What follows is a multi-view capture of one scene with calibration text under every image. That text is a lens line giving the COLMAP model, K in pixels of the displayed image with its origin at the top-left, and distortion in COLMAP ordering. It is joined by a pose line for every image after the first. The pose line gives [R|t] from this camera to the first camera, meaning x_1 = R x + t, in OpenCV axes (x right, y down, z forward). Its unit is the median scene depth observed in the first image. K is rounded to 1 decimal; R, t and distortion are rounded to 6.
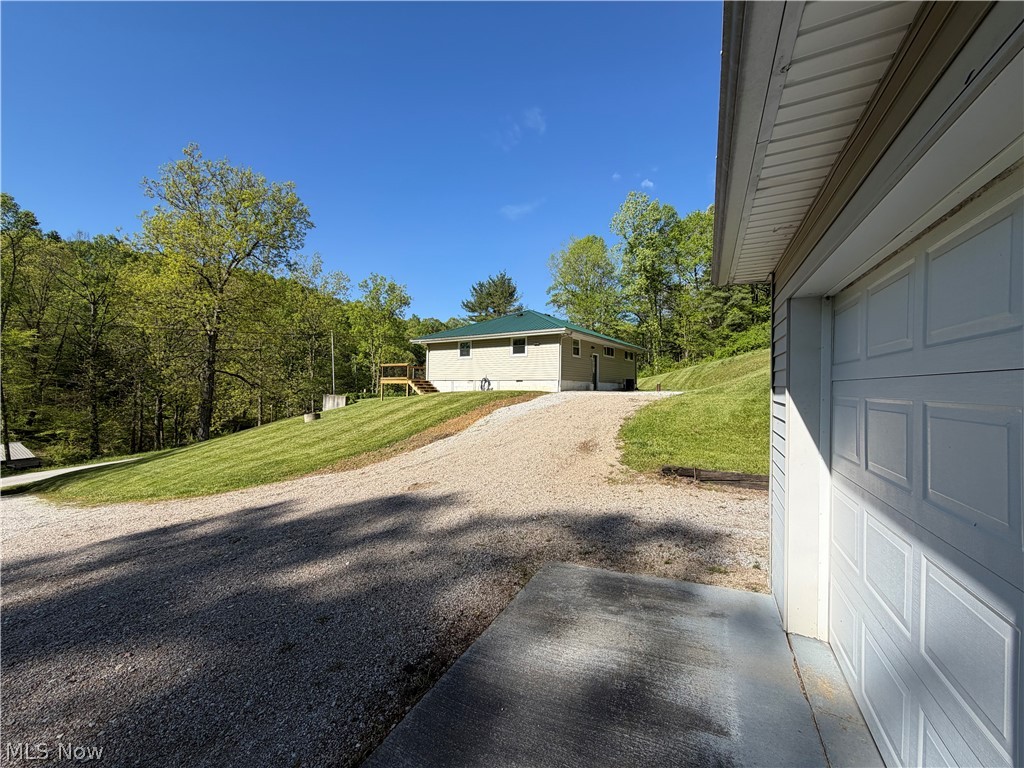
lens RADIAL K [[409.6, 0, 505.4], [0, 409.6, 384.1], [0, 0, 1]] dist [-0.001096, -0.000015]
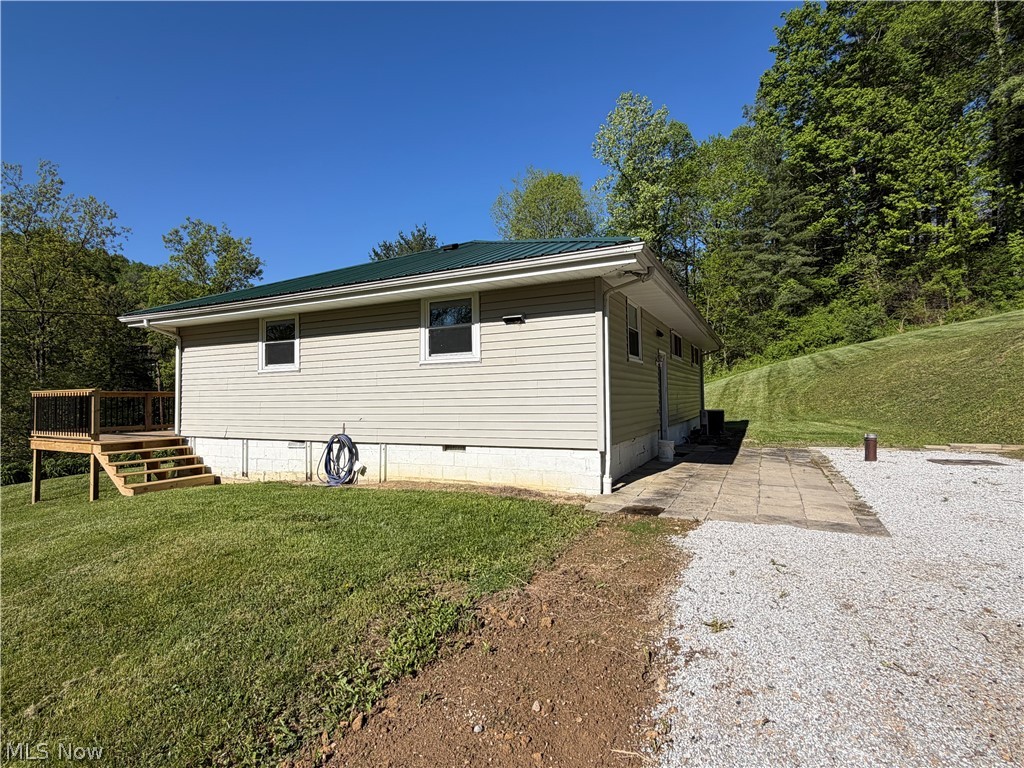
lens RADIAL K [[506.7, 0, 509.7], [0, 506.7, 388.8], [0, 0, 1]] dist [0.022036, 0.001879]
pose [[0.988729, -0.022411, 0.148033, 0.009899], [0.023822, 0.999686, -0.007768, -0.021486], [-0.147812, 0.011207, 0.988952, 0.304316]]
